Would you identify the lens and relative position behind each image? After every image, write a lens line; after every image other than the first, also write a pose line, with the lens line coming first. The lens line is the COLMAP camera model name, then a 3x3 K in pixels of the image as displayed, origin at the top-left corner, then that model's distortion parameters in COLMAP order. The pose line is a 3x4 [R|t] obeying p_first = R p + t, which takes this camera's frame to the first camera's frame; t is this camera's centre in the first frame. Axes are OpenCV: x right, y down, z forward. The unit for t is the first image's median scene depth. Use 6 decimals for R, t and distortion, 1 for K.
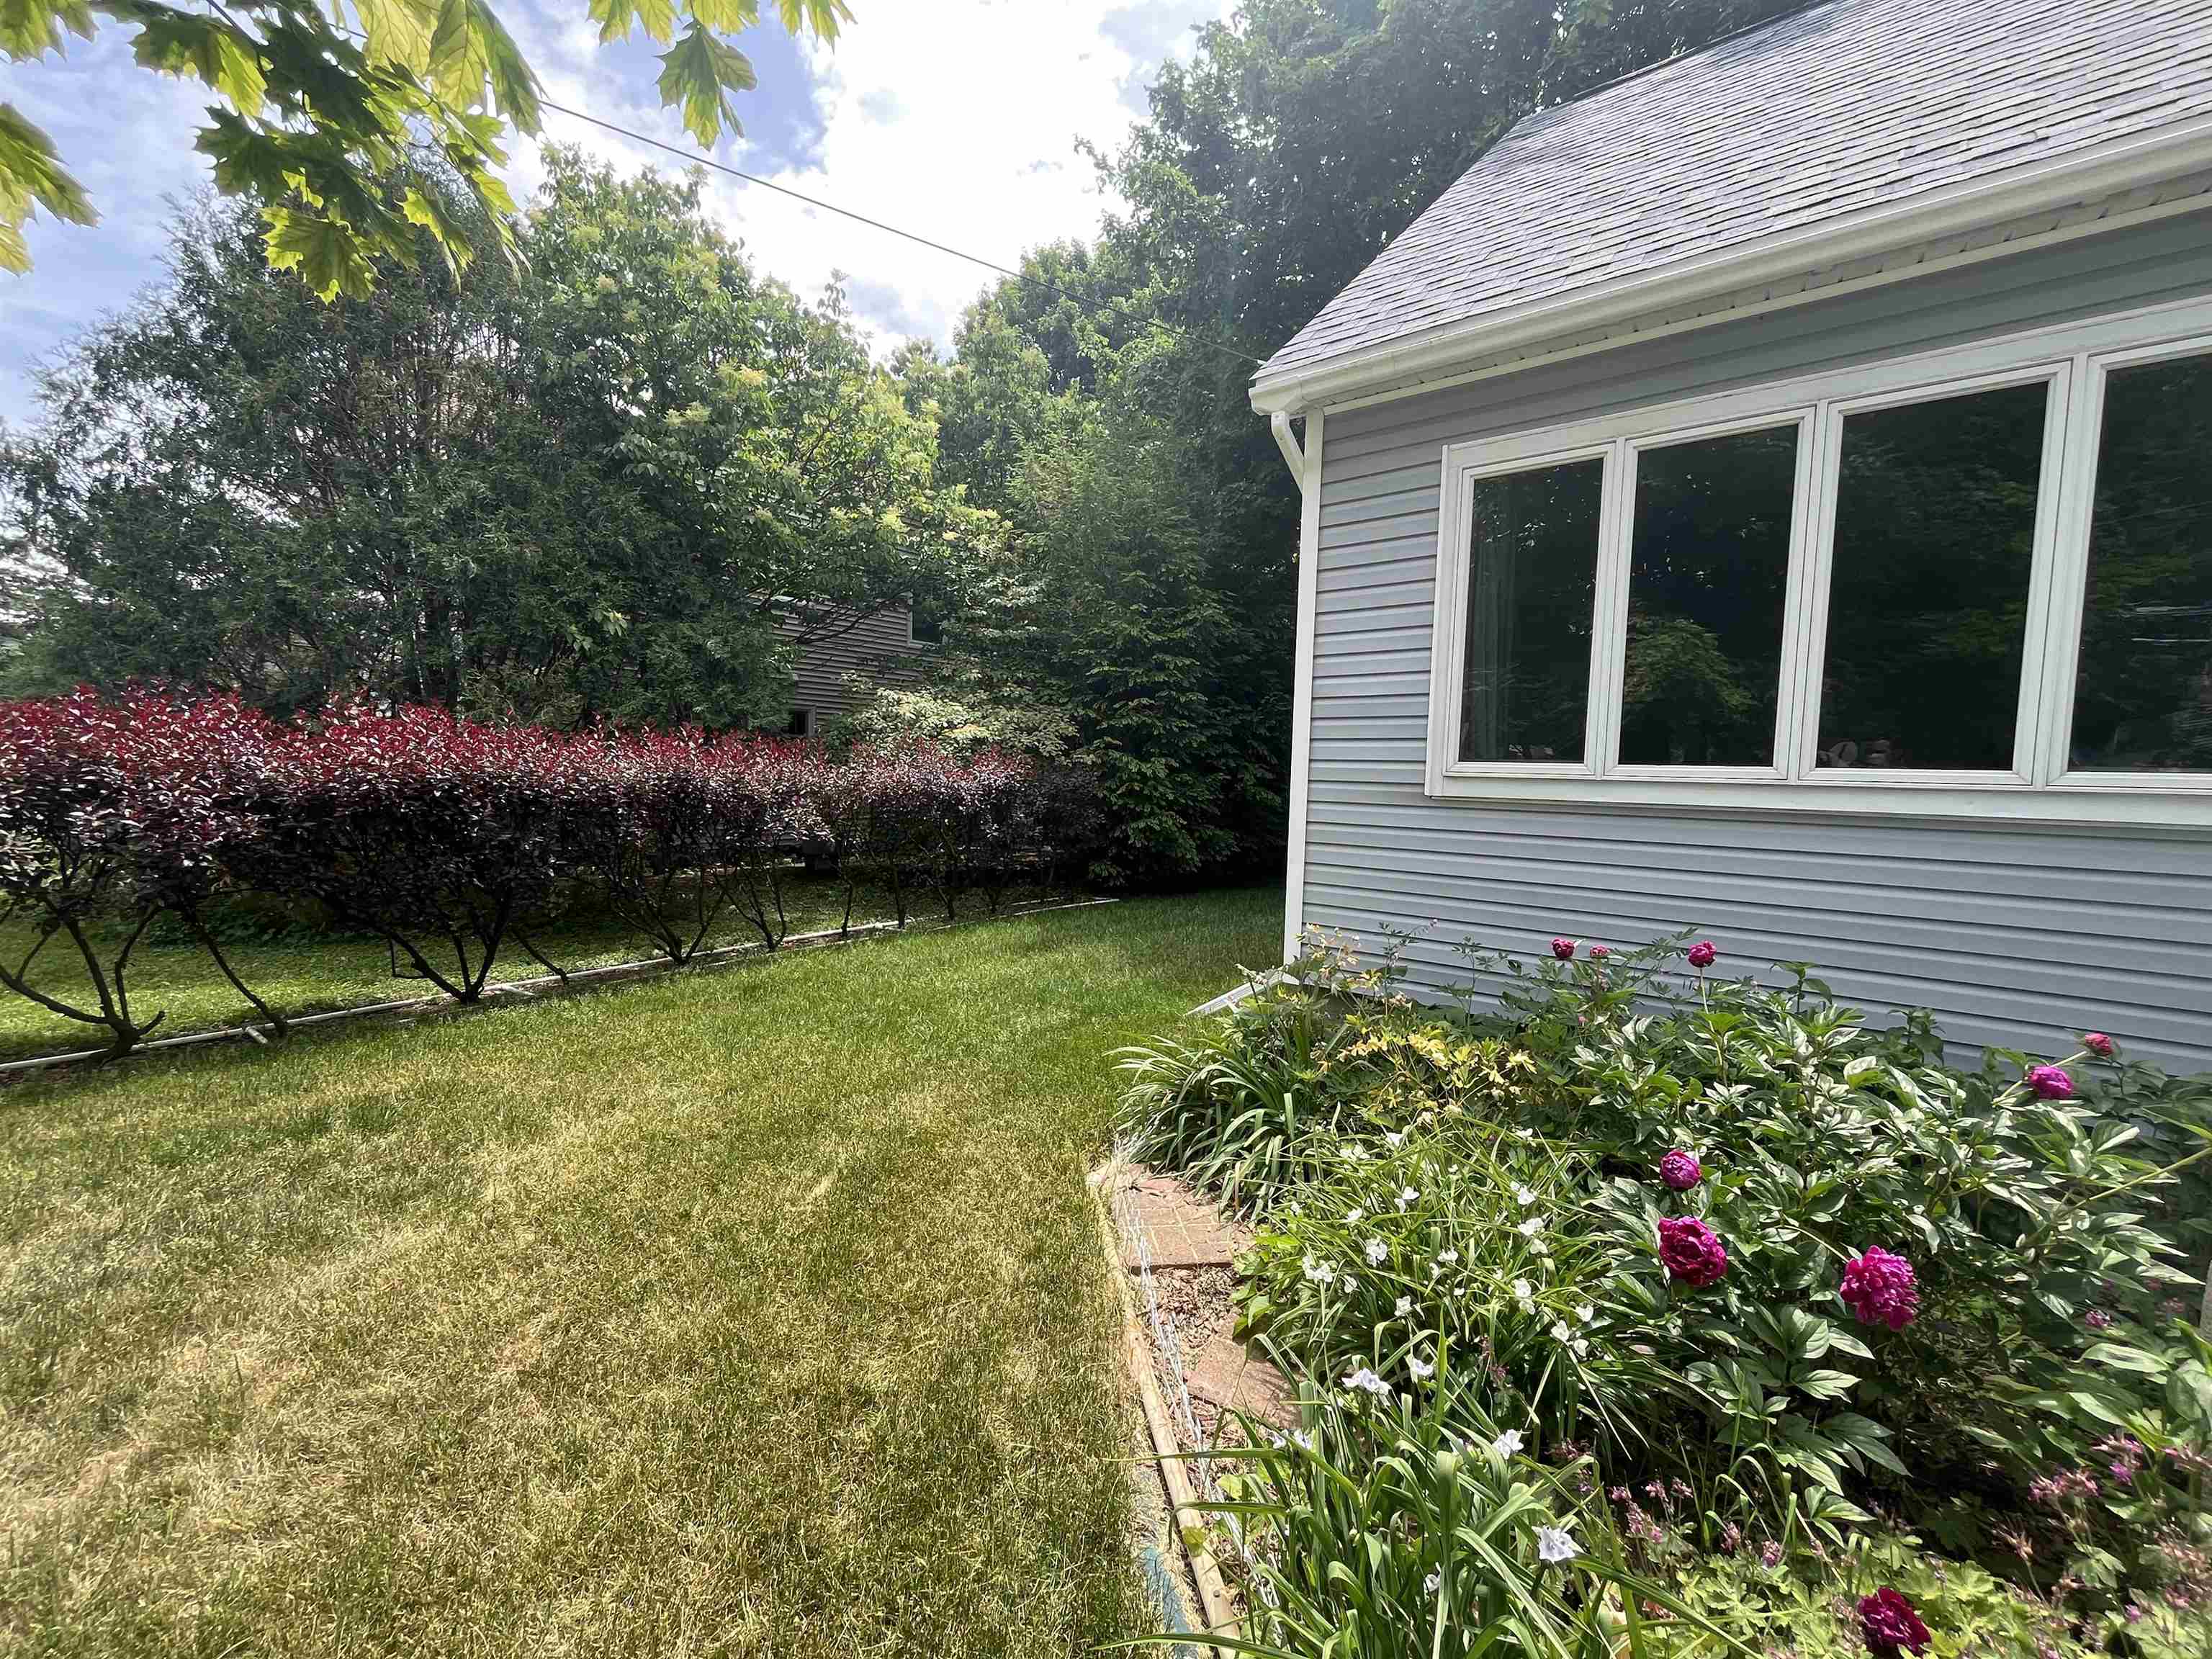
lens RADIAL K [[900.3, 0, 1096.5], [0, 900.3, 814.9], [0, 0, 1]] dist [-0.003090, 0.000247]
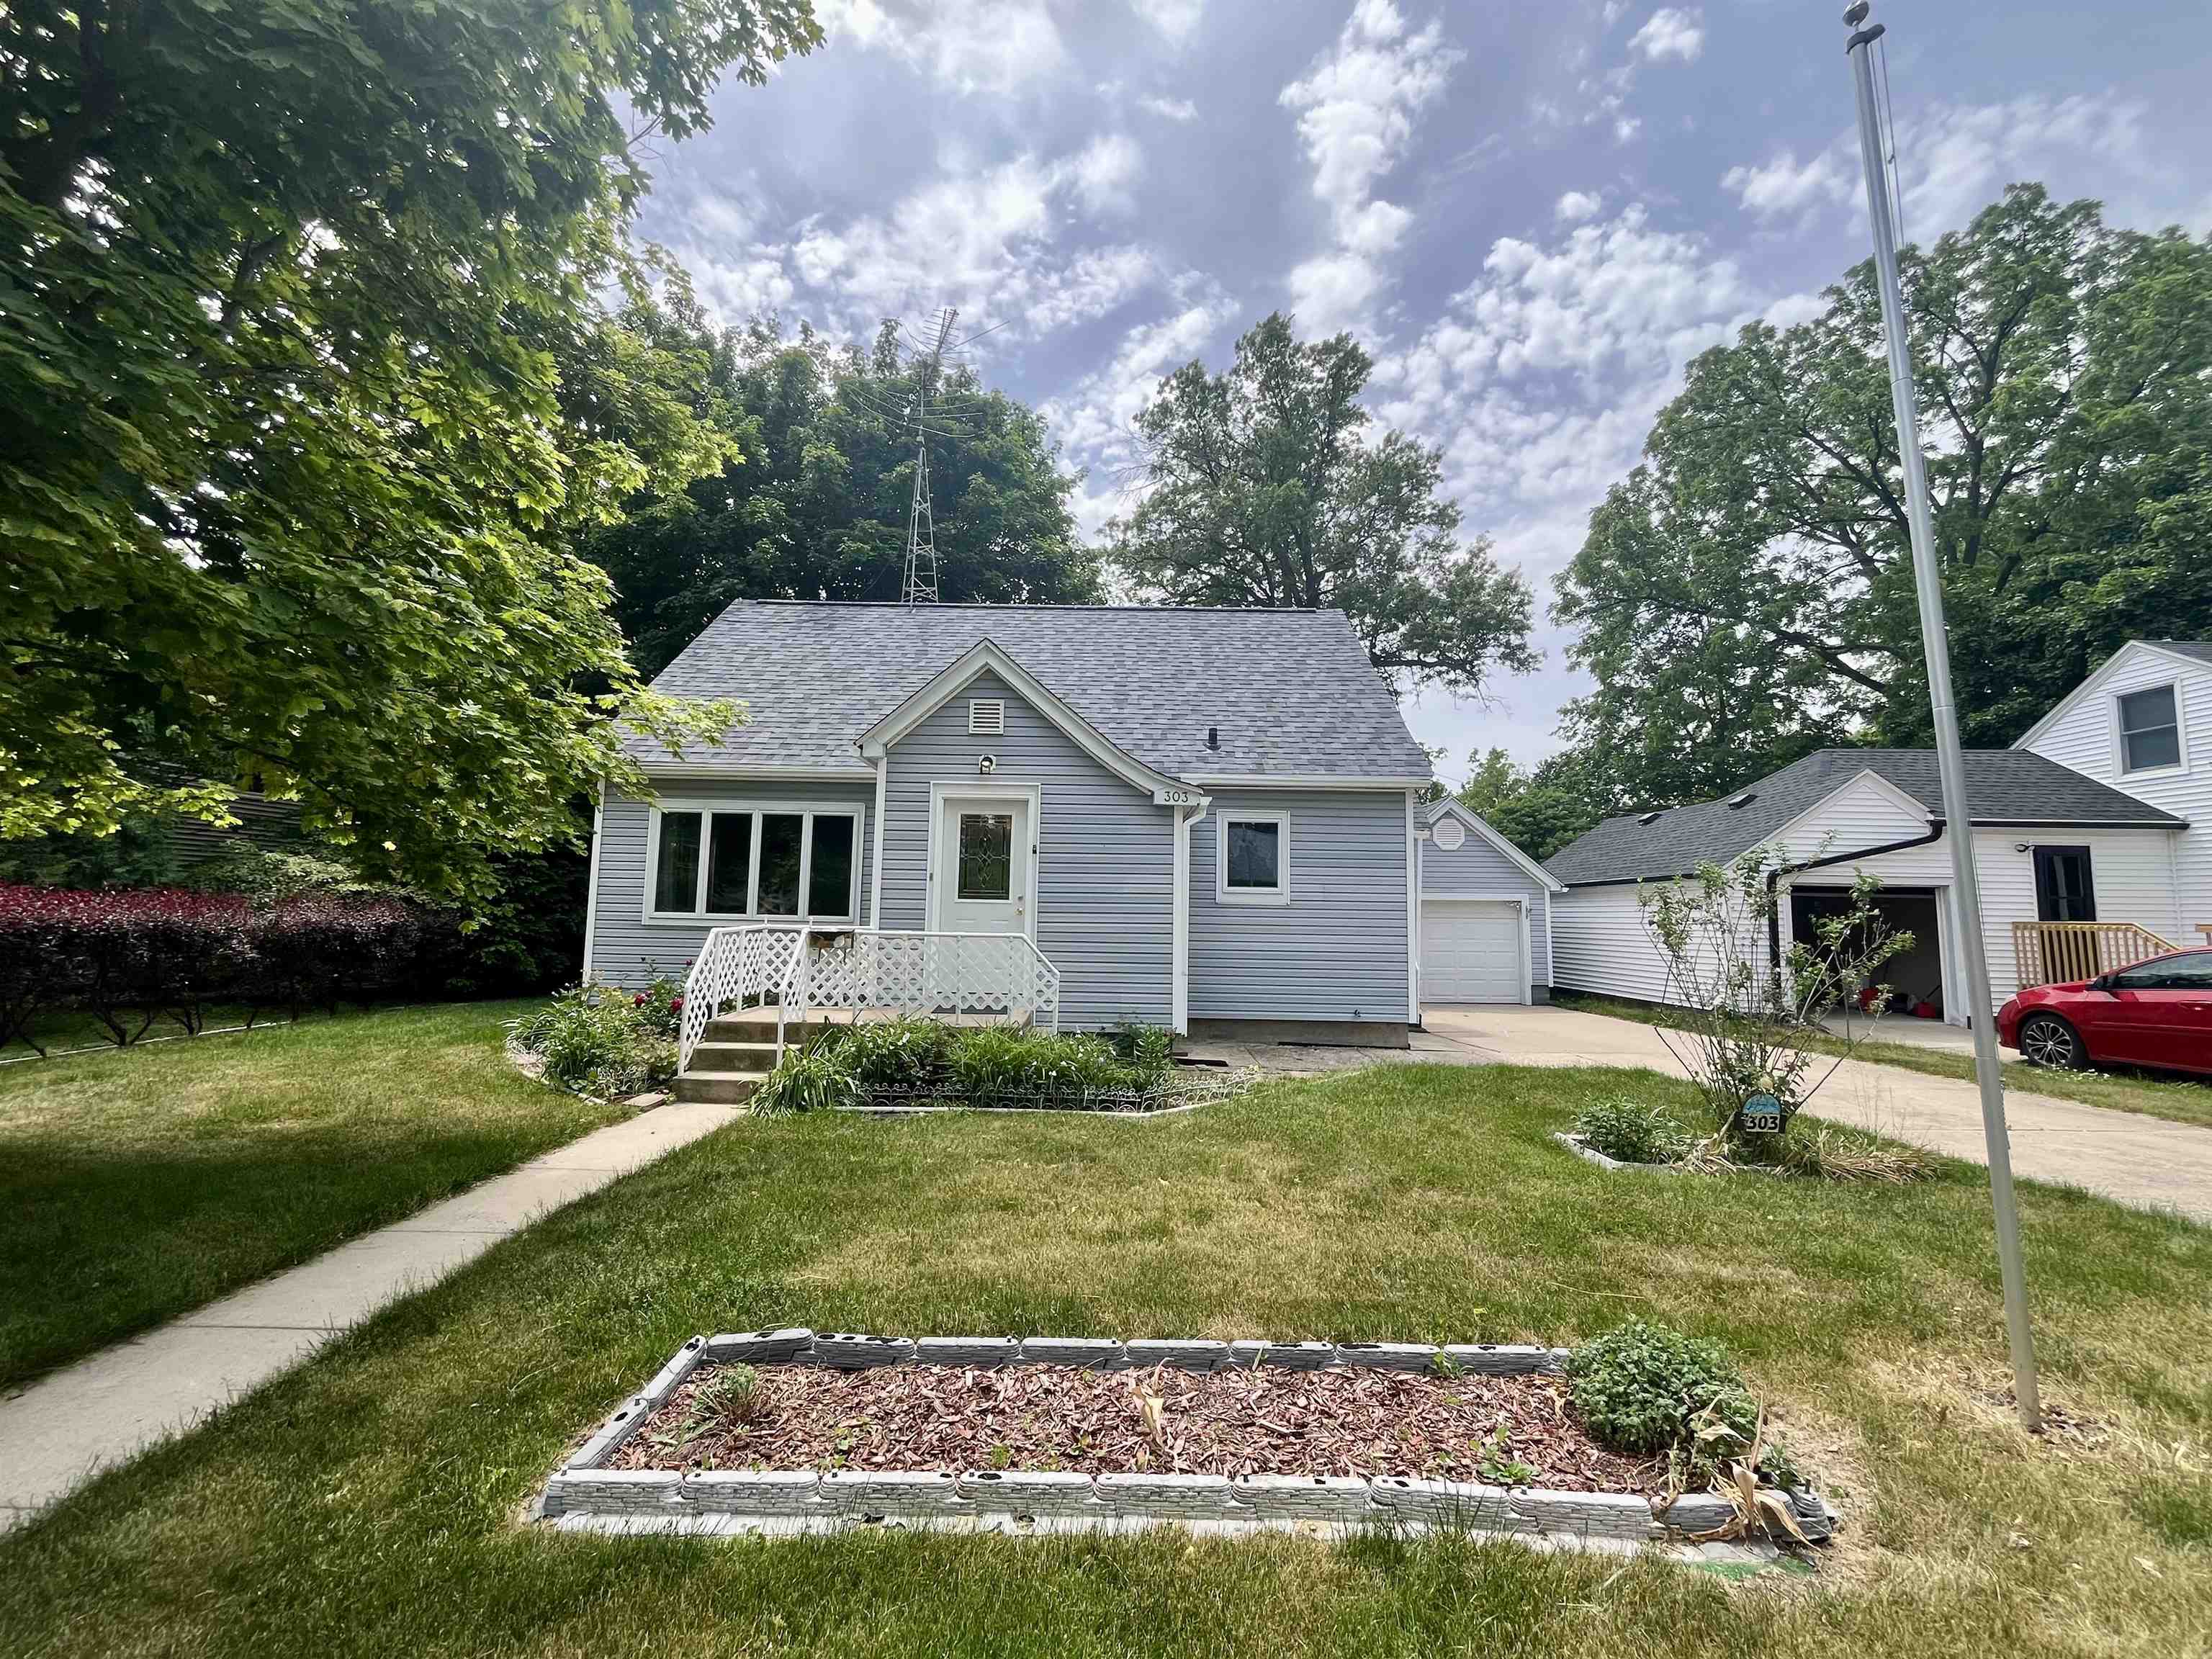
lens RADIAL K [[900.3, 0, 1098.1], [0, 900.3, 824.9], [0, 0, 1]] dist [-0.003090, 0.000247]
pose [[0.782257, 0.056011, 0.620433, -0.240020], [0.030268, 0.991356, -0.127659, 0.065773], [-0.622221, 0.118641, 0.773800, -1.902424]]
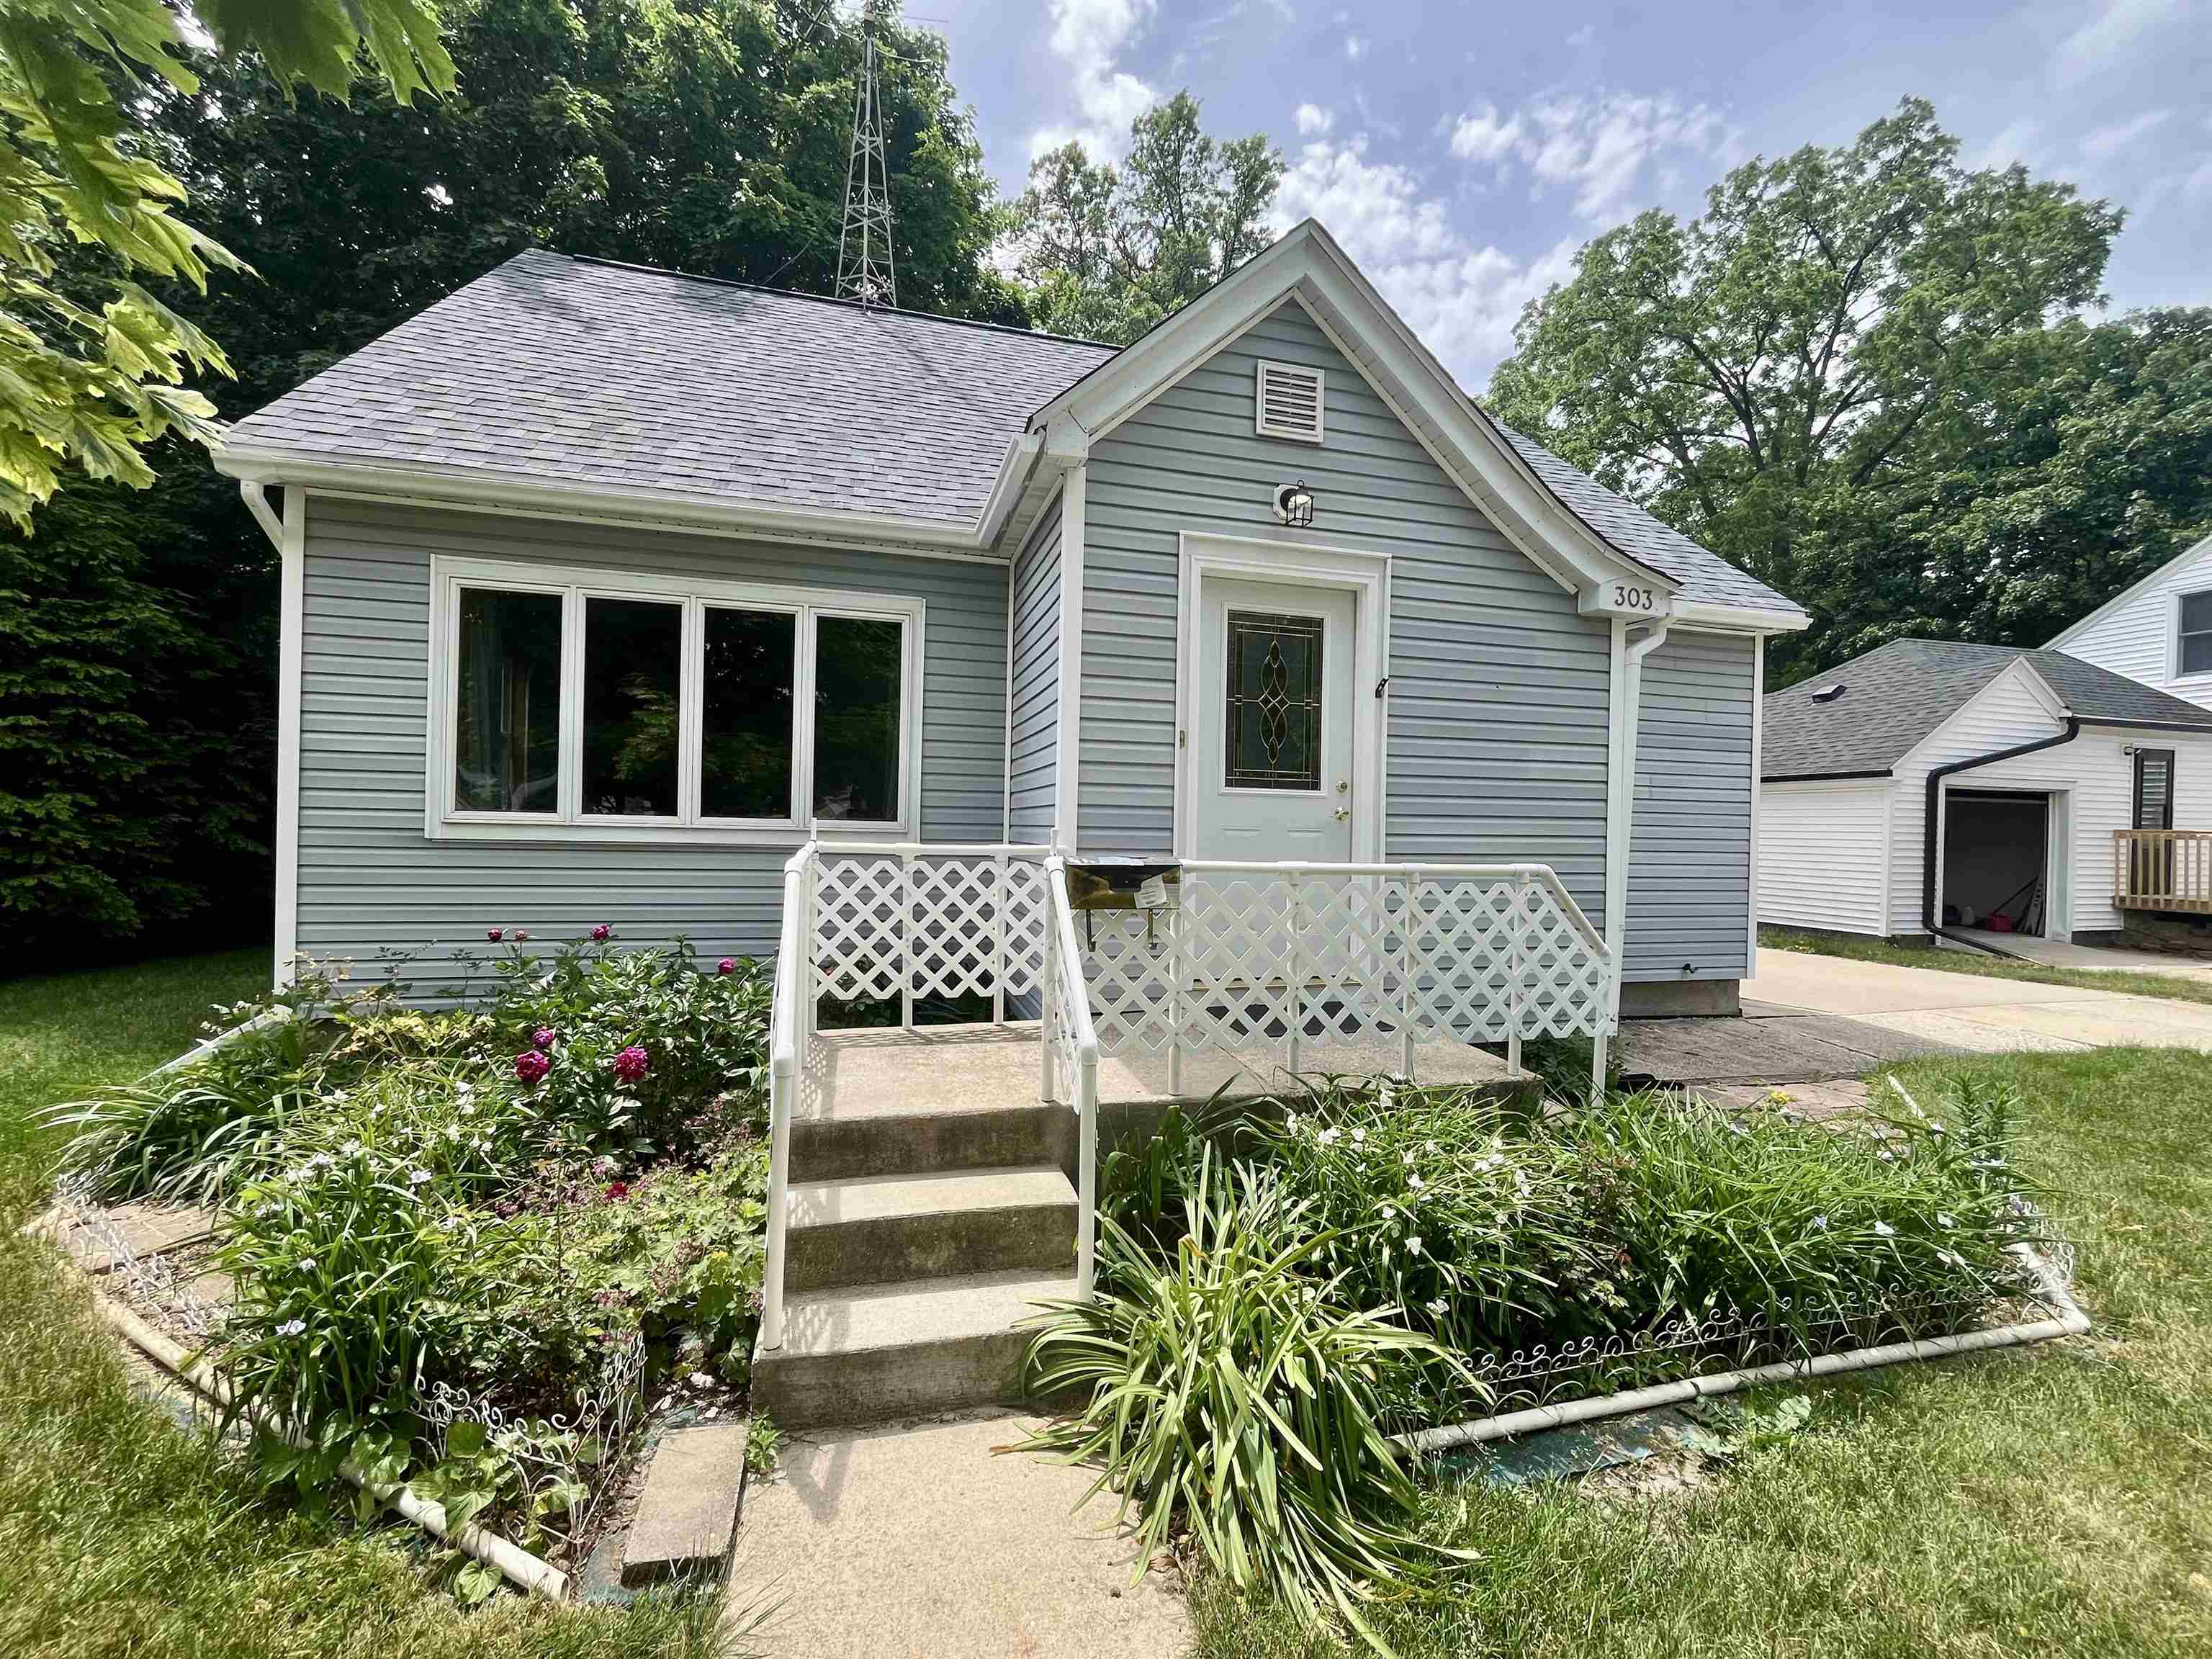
lens RADIAL K [[900.3, 0, 1105.1], [0, 900.3, 835.6], [0, 0, 1]] dist [-0.003090, 0.000247]
pose [[0.585738, -0.019984, 0.810254, -0.073119], [0.033219, 0.999448, 0.000636, 0.003393], [-0.809820, 0.026544, 0.586078, -0.431388]]
